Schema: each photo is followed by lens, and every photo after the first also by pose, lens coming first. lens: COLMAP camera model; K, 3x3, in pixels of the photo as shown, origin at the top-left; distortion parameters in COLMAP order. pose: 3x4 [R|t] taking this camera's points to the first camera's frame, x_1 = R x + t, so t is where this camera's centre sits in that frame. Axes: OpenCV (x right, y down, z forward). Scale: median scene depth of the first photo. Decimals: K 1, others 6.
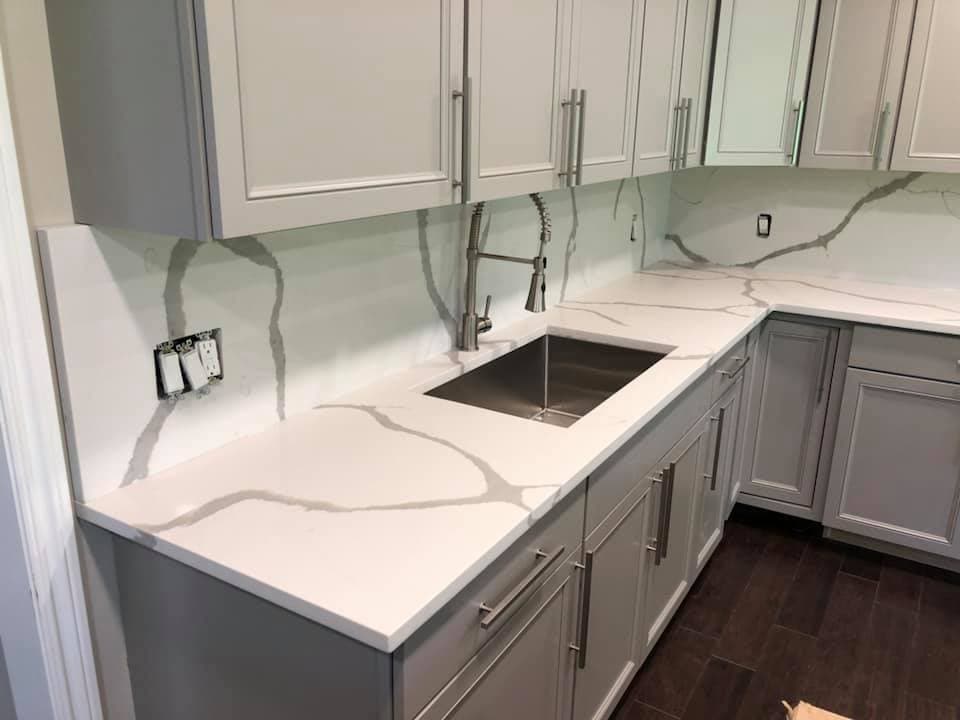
lens RADIAL K [[772.4, 0, 476.4], [0, 772.4, 360.2], [0, 0, 1]] dist [0.001969, -0.007256]
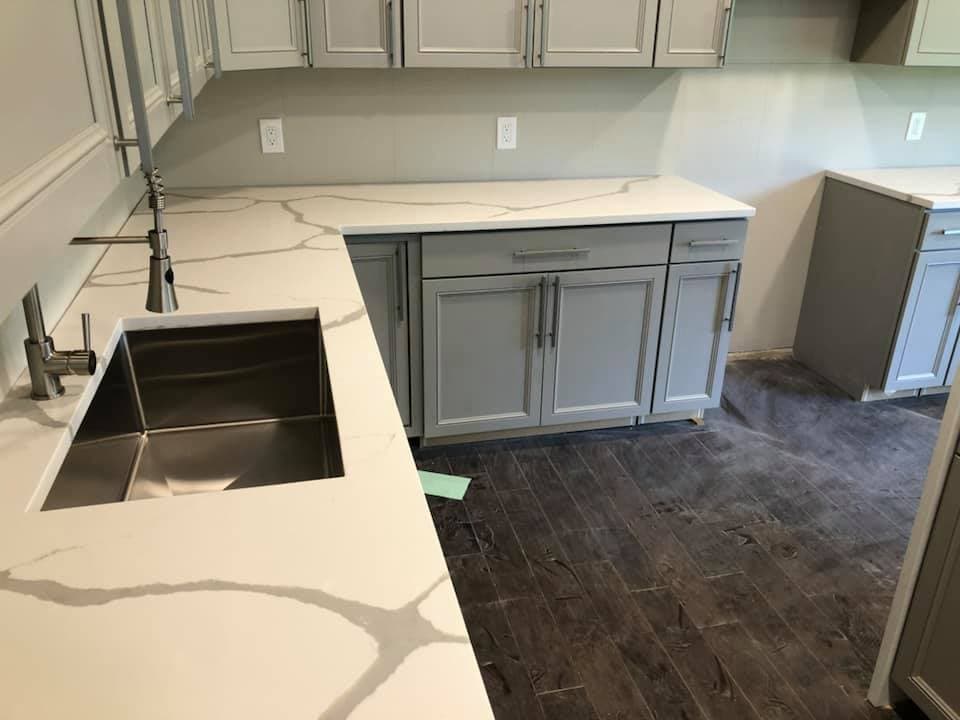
lens RADIAL K [[772.4, 0, 480.5], [0, 772.4, 358.1], [0, 0, 1]] dist [0.001969, -0.007256]
pose [[0.698498, -0.284566, 0.656600, -0.167690], [0.203702, 0.958643, 0.198769, -0.094866], [-0.686008, -0.005089, 0.727576, 0.314070]]
